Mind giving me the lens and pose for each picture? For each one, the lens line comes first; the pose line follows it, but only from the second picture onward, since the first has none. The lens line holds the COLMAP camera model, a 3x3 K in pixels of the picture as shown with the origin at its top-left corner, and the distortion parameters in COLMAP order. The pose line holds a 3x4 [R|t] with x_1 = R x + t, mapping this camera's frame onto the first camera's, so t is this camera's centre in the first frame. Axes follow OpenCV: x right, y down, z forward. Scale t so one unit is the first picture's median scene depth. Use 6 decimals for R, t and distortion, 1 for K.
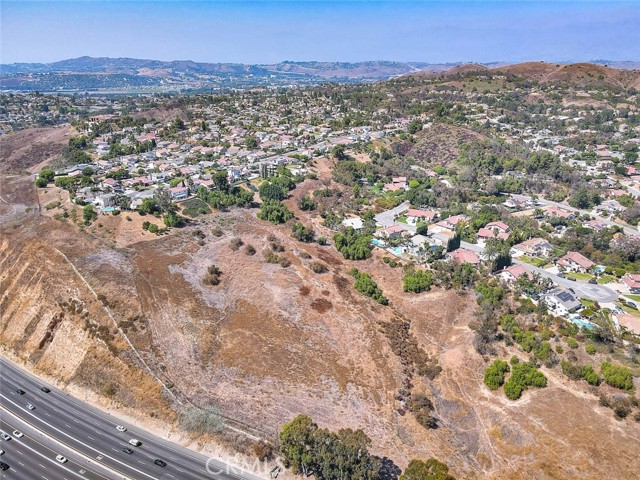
lens RADIAL K [[451.8, 0, 317.7], [0, 451.8, 240.9], [0, 0, 1]] dist [0.007158, 0.010107]
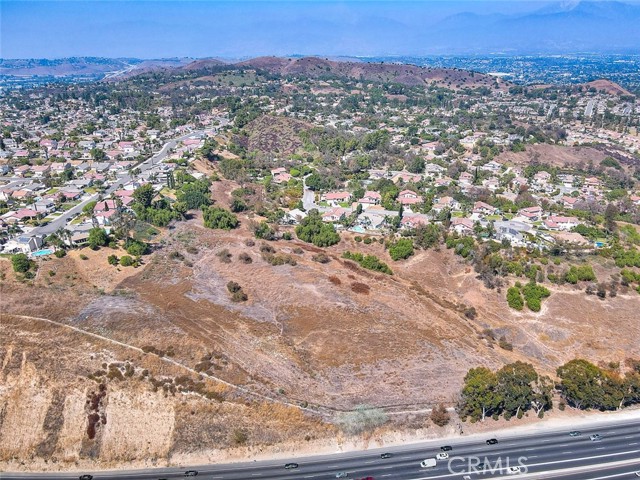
lens RADIAL K [[451.8, 0, 316.7], [0, 451.8, 239.1], [0, 0, 1]] dist [0.007158, 0.010107]
pose [[0.847852, -0.211828, 0.486081, -0.613552], [0.209303, 0.975993, 0.060247, -0.058403], [-0.487174, 0.050658, 0.871834, 0.137368]]
